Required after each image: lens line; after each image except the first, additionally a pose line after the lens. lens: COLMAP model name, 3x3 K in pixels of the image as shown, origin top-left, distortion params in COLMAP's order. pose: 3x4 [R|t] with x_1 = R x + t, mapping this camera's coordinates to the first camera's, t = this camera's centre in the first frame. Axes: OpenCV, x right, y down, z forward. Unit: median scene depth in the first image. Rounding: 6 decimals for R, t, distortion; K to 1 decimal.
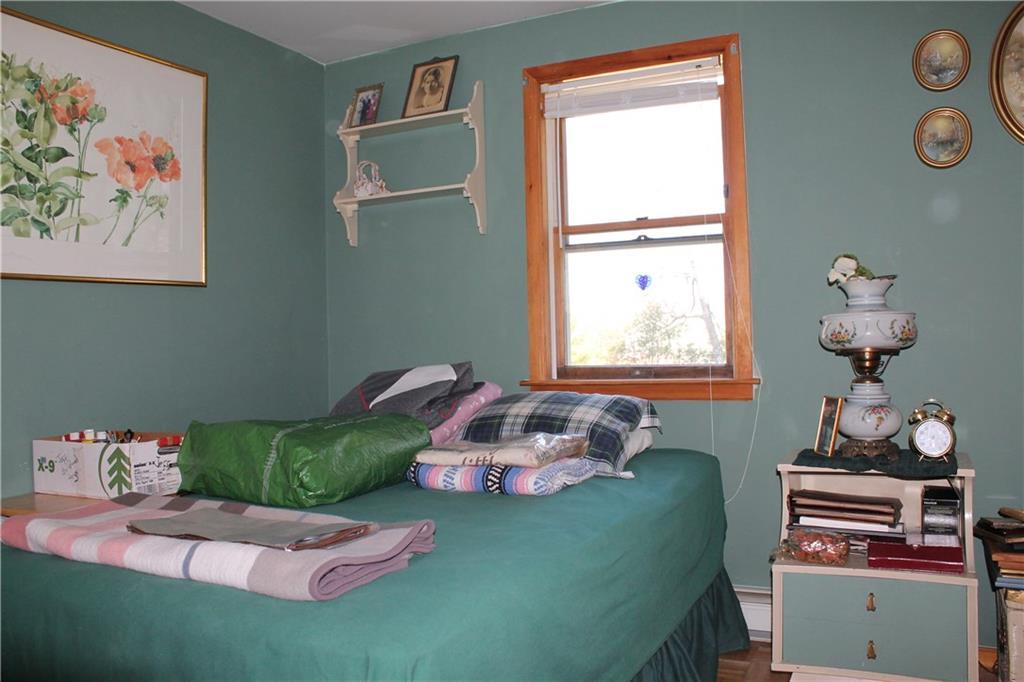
lens RADIAL K [[892.3, 0, 512.0], [0, 892.3, 341.0], [0, 0, 1]] dist [-0.214276, 0.181470]
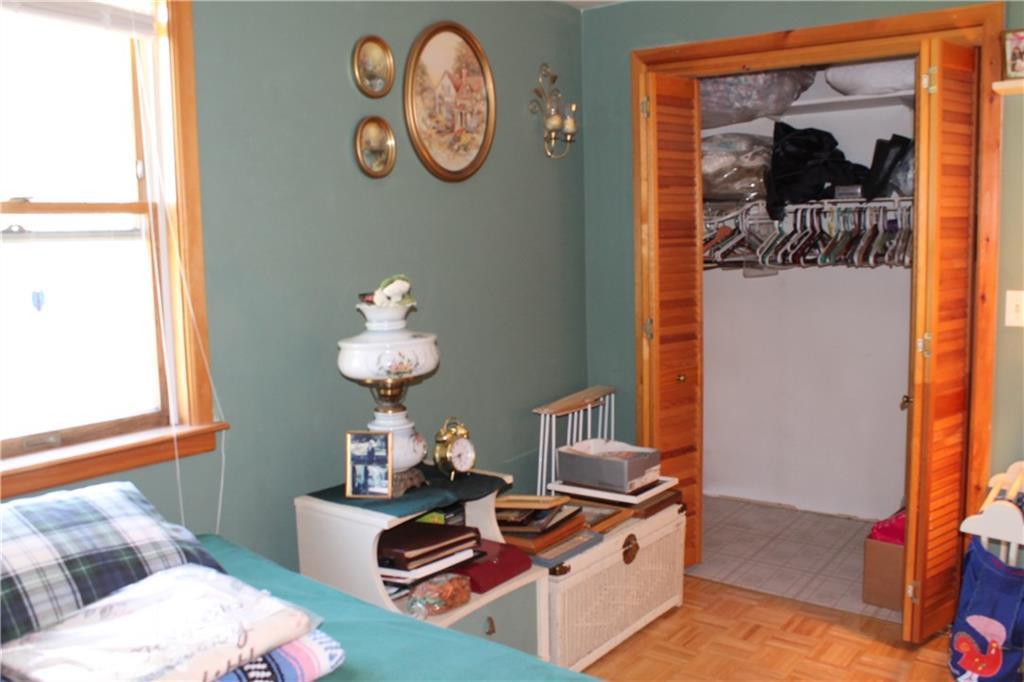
lens RADIAL K [[892.3, 0, 512.0], [0, 892.3, 341.0], [0, 0, 1]] dist [-0.214276, 0.181470]
pose [[0.196781, -0.085754, 0.976690, -0.498037], [0.012564, 0.996306, 0.084945, -0.108493], [-0.980367, -0.004445, 0.197132, 0.692280]]
